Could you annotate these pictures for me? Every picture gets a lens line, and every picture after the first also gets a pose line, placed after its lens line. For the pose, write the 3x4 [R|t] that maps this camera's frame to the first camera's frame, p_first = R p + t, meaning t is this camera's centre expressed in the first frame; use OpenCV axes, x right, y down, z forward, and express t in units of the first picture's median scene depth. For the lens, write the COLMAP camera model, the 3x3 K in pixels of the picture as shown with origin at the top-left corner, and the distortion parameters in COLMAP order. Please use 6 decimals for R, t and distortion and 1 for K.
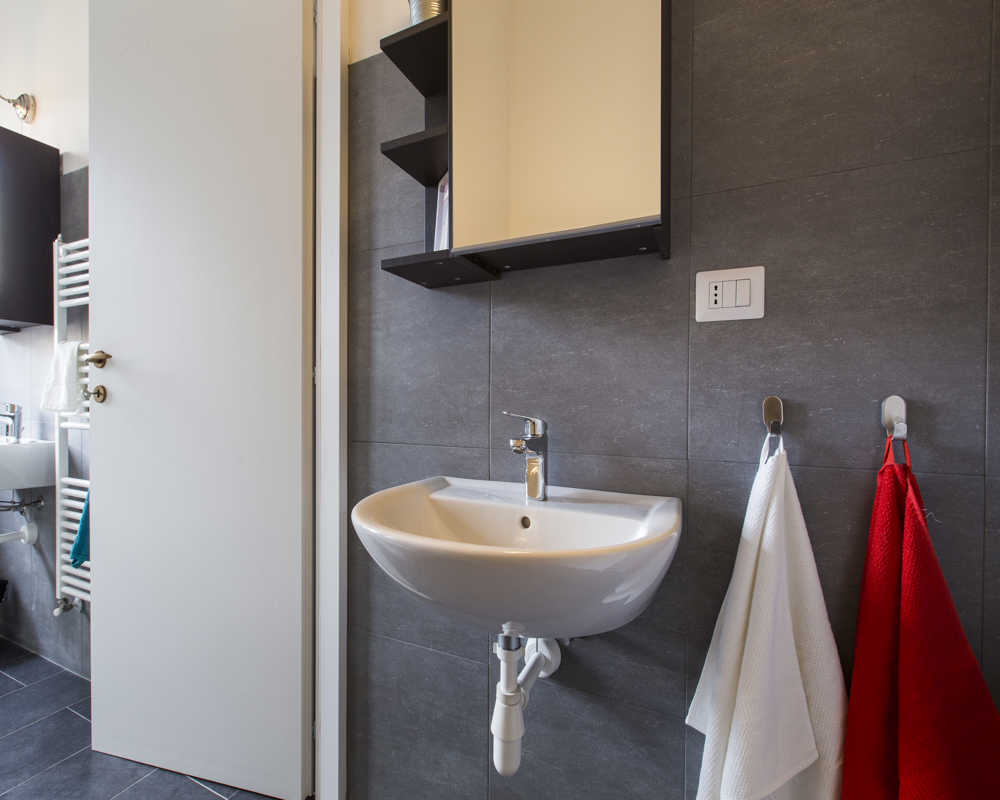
lens RADIAL K [[447.7, 0, 506.2], [0, 447.7, 403.4], [0, 0, 1]] dist [0.001092, -0.001063]
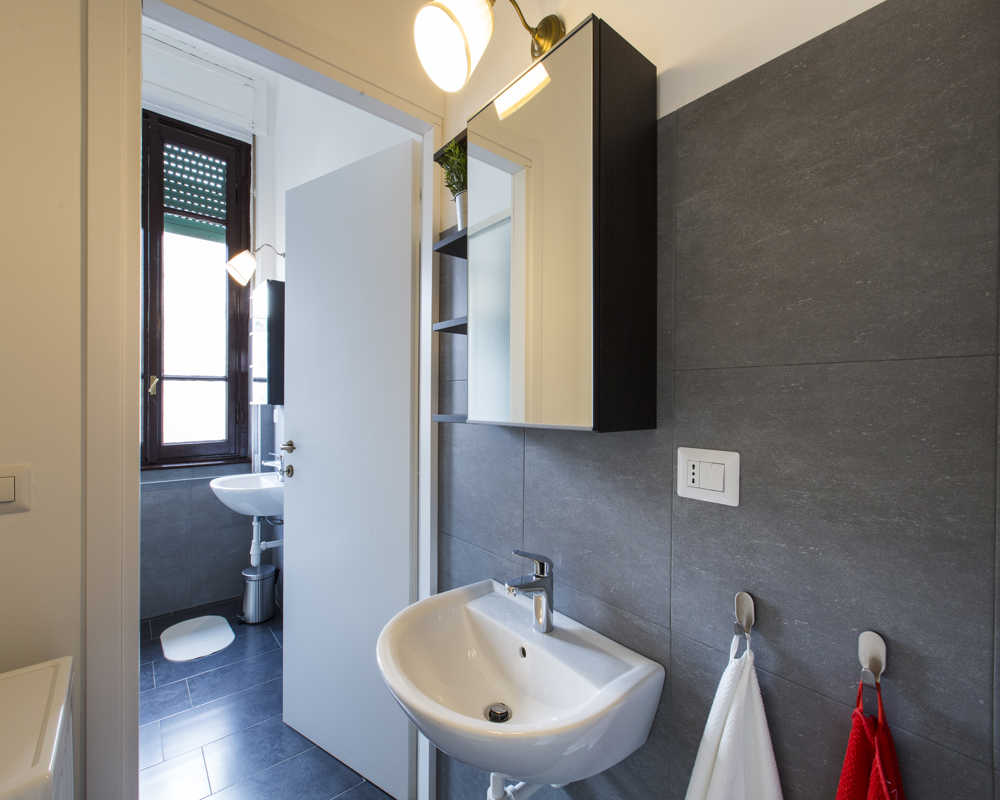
lens RADIAL K [[447.7, 0, 506.2], [0, 447.7, 402.3], [0, 0, 1]] dist [0.001092, -0.001063]
pose [[0.902460, 0.003822, -0.430757, 0.487119], [-0.006501, 0.999968, -0.004747, -0.368410], [0.430724, 0.007084, 0.902456, -0.072768]]
